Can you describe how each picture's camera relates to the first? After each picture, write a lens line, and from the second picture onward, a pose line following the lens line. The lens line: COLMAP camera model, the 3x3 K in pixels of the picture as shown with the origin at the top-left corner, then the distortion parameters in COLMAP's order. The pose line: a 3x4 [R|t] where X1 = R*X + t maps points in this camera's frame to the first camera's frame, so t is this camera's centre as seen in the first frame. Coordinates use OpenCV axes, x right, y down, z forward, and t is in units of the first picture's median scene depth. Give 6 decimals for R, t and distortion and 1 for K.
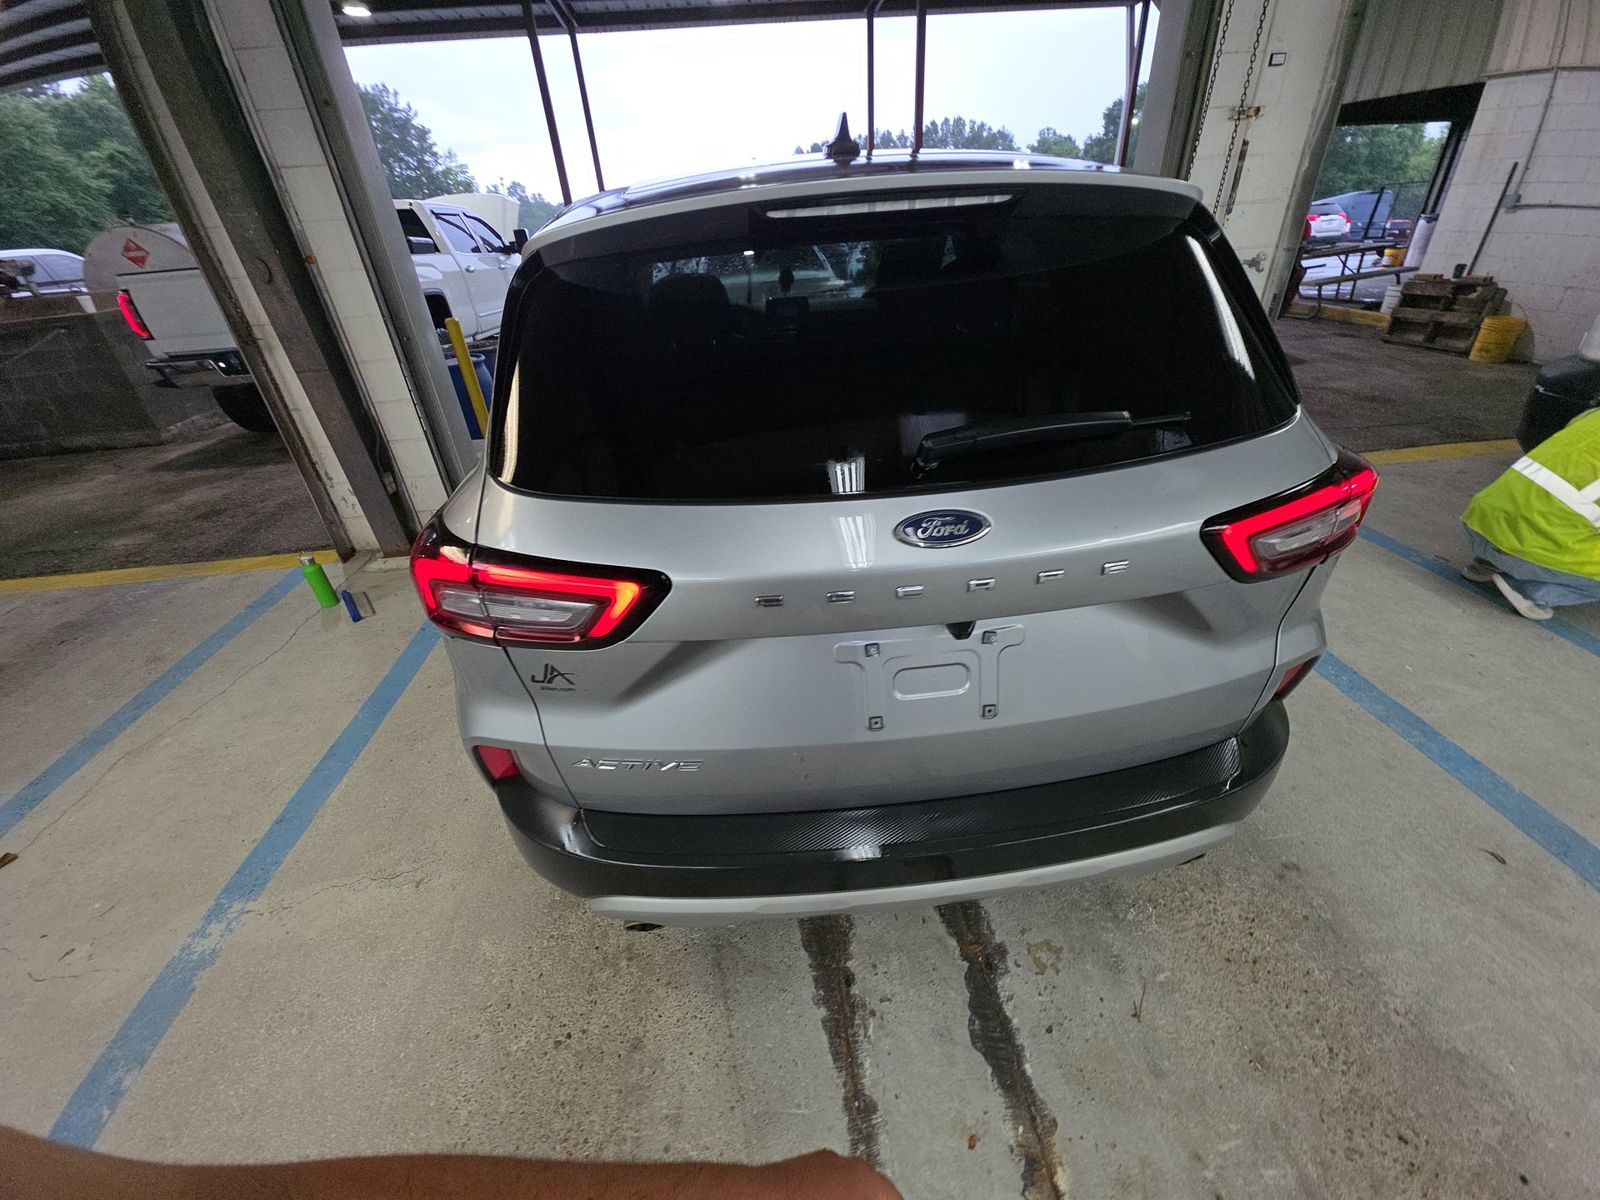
lens RADIAL K [[645.0, 0, 800.8], [0, 645.0, 602.3], [0, 0, 1]] dist [-0.002709, -0.001177]
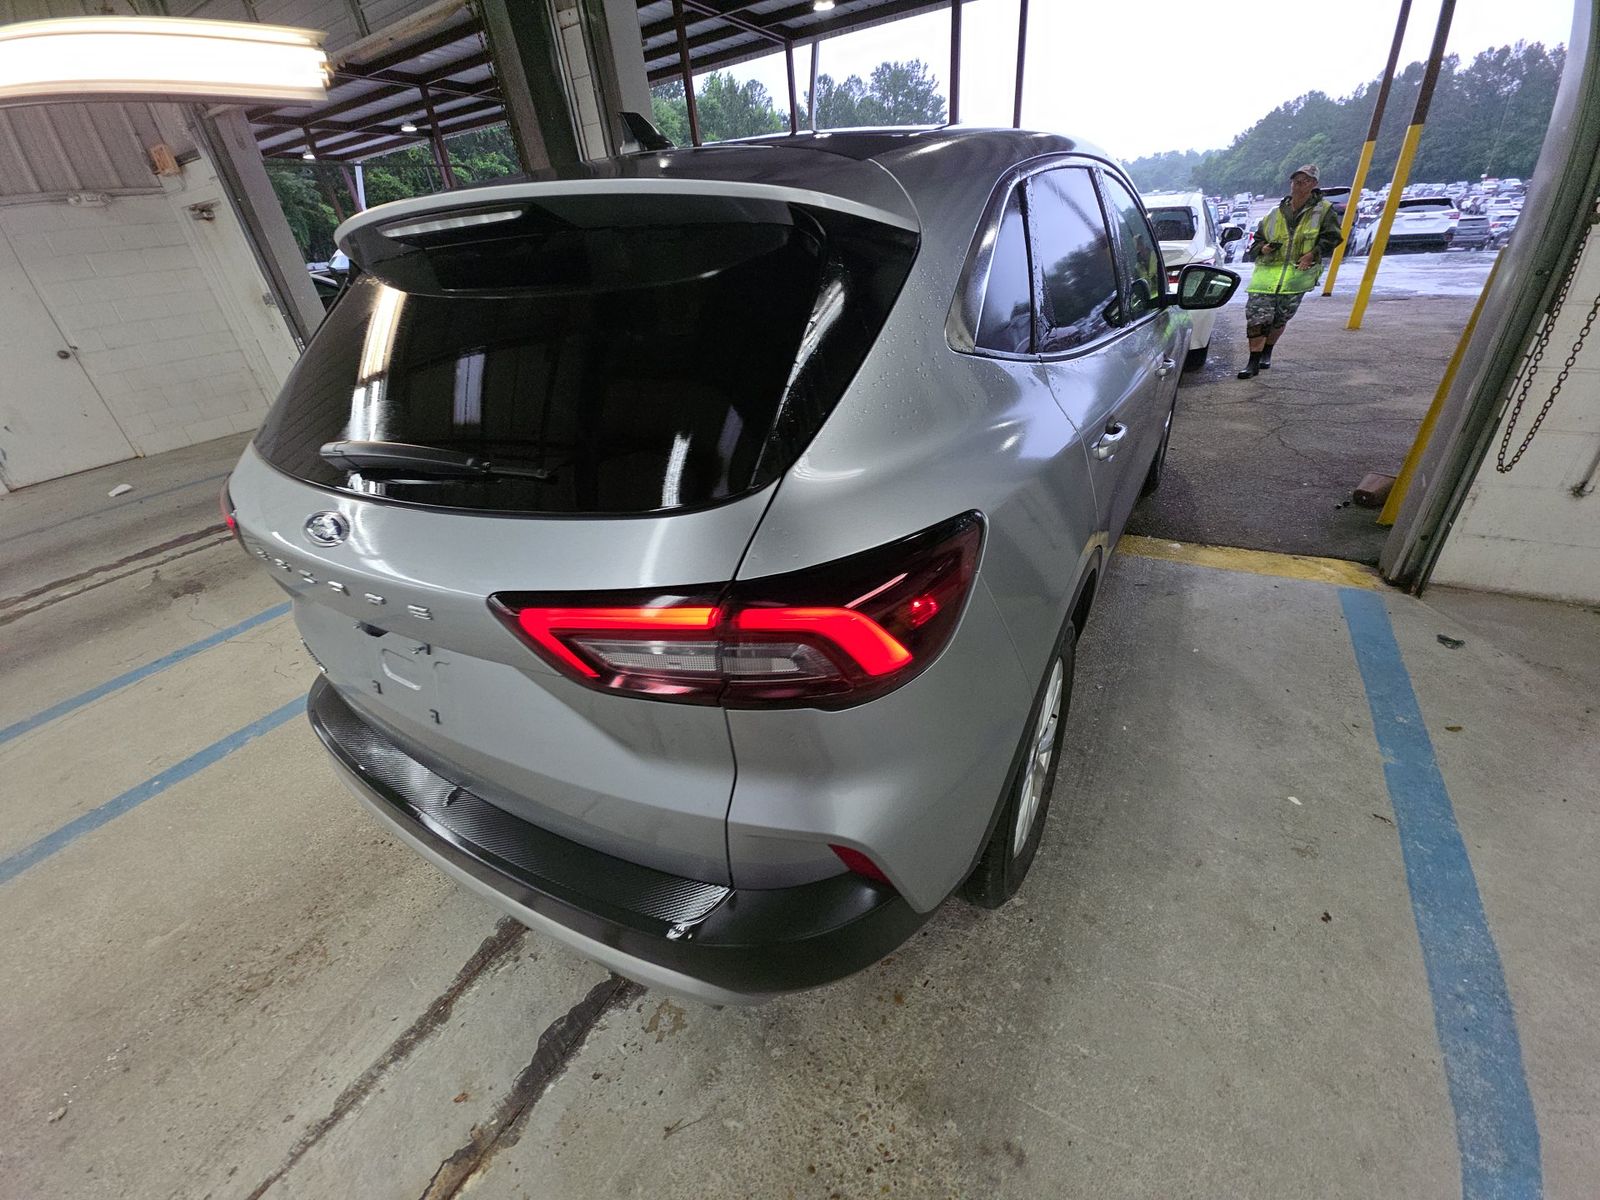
lens RADIAL K [[645.0, 0, 804.3], [0, 645.0, 602.0], [0, 0, 1]] dist [-0.002709, -0.001177]
pose [[0.800442, 0.298769, -0.519643, 0.934314], [-0.275571, 0.953299, 0.123619, -0.224540], [0.532309, 0.044249, 0.845393, 0.317944]]
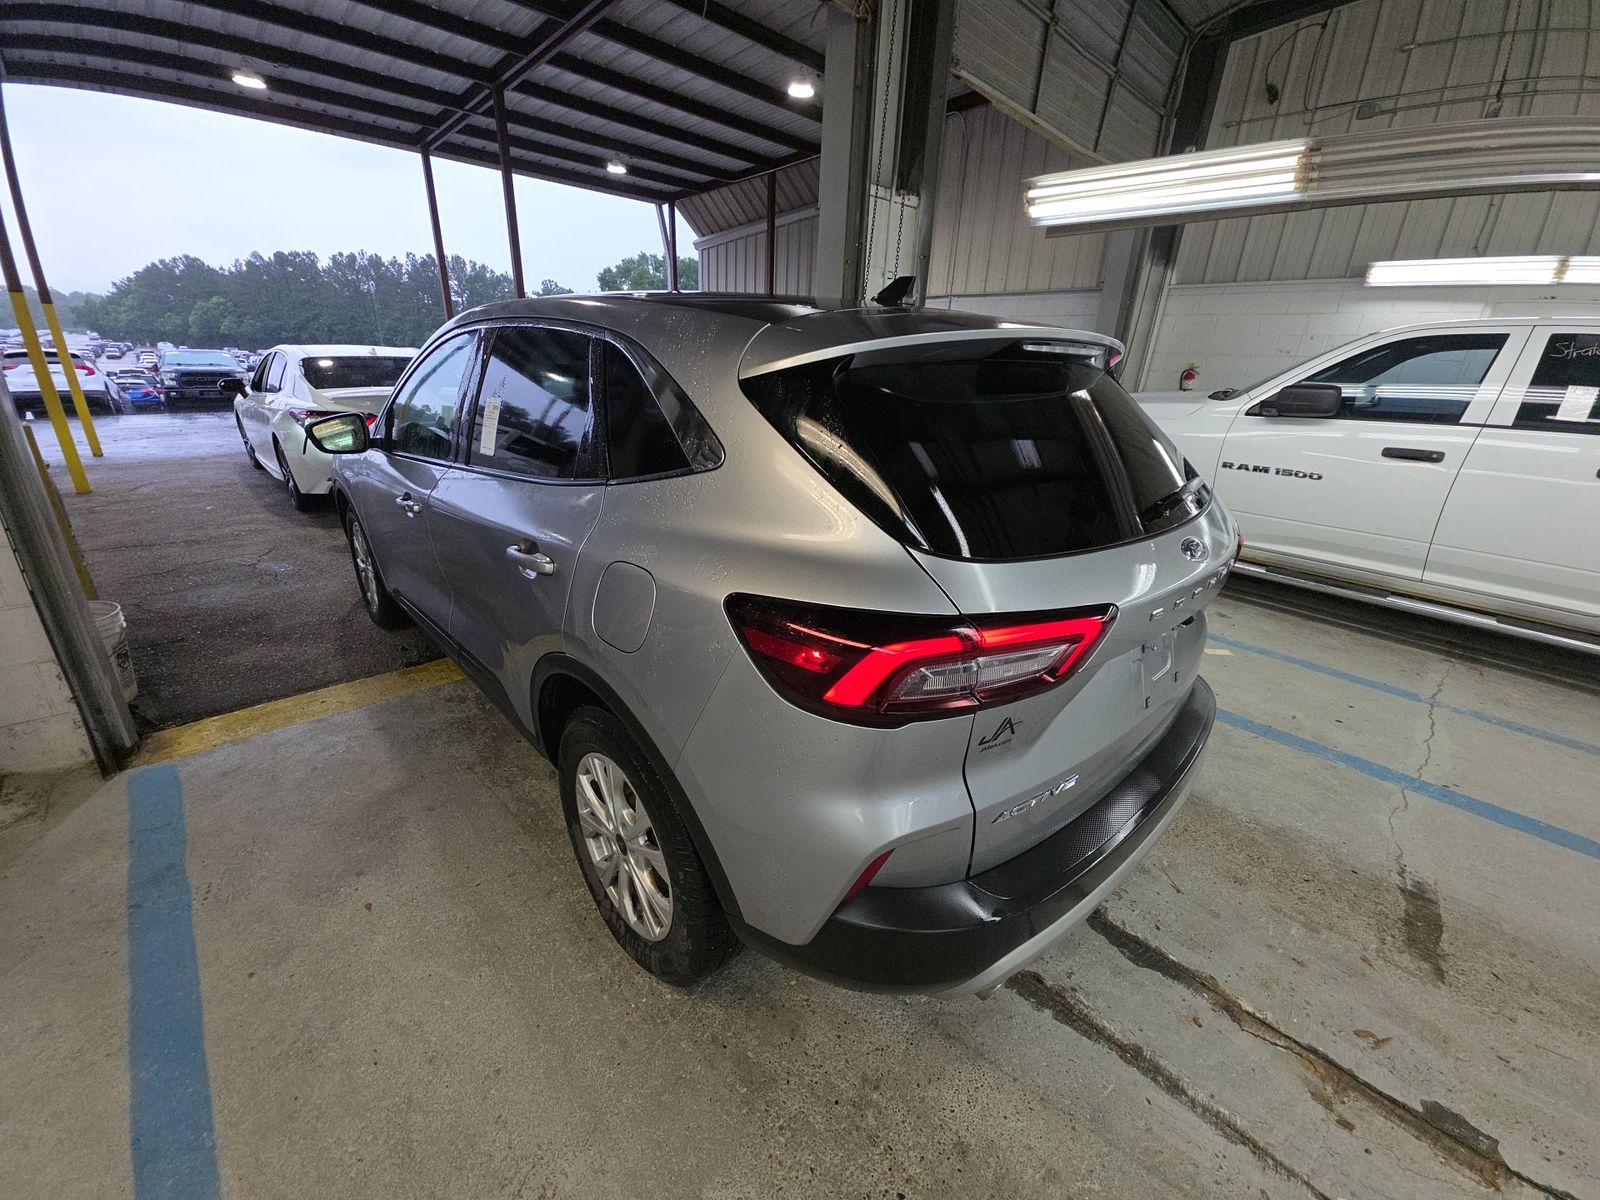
lens RADIAL K [[645.0, 0, 804.4], [0, 645.0, 597.8], [0, 0, 1]] dist [-0.002709, -0.001177]
pose [[0.776495, -0.145489, 0.613098, -0.911111], [0.252708, 0.963207, -0.091487, -0.059655], [-0.577230, 0.225974, 0.784692, 0.220810]]
